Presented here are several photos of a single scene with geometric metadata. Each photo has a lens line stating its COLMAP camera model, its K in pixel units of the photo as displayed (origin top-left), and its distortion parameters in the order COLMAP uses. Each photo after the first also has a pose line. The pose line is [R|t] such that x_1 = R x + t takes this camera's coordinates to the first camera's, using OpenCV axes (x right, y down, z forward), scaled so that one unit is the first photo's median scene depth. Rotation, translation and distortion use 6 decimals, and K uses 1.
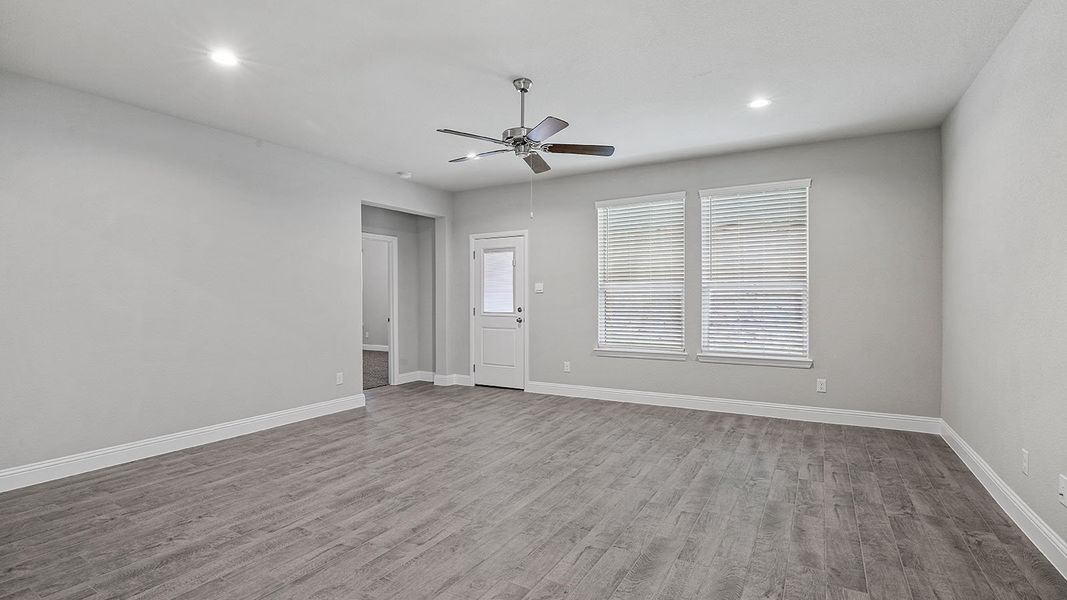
lens RADIAL K [[493.2, 0, 534.1], [0, 493.2, 278.5], [0, 0, 1]] dist [-0.017014, 0.006301]
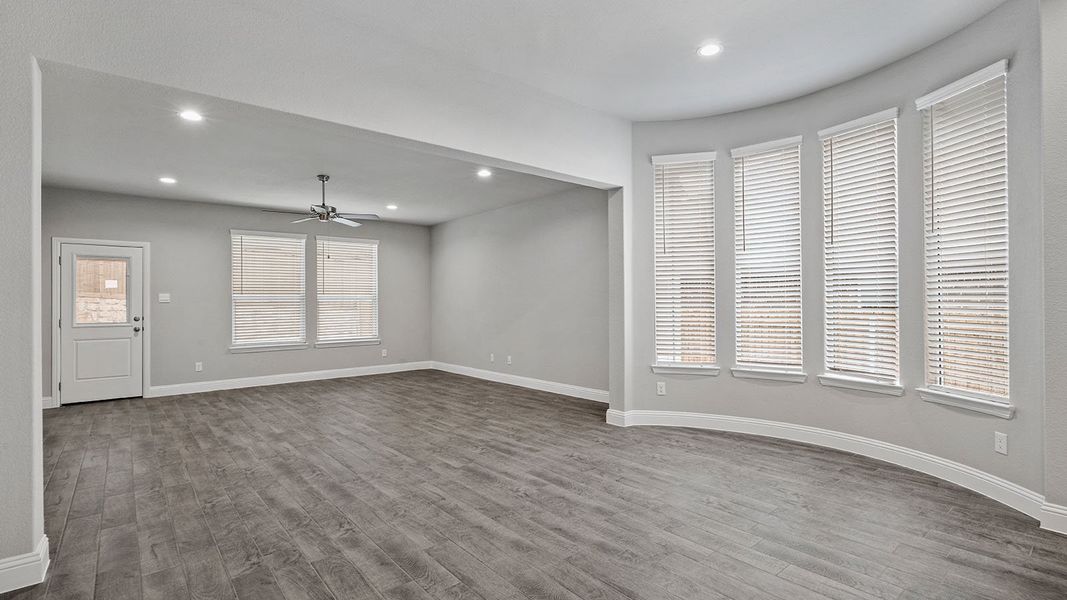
lens RADIAL K [[493.2, 0, 540.0], [0, 493.2, 299.9], [0, 0, 1]] dist [-0.017014, 0.006301]
pose [[0.321755, 0.011354, 0.946755, -1.103365], [-0.030803, 0.999524, -0.001518, -0.001084], [-0.946322, -0.028674, 0.321952, -0.173531]]
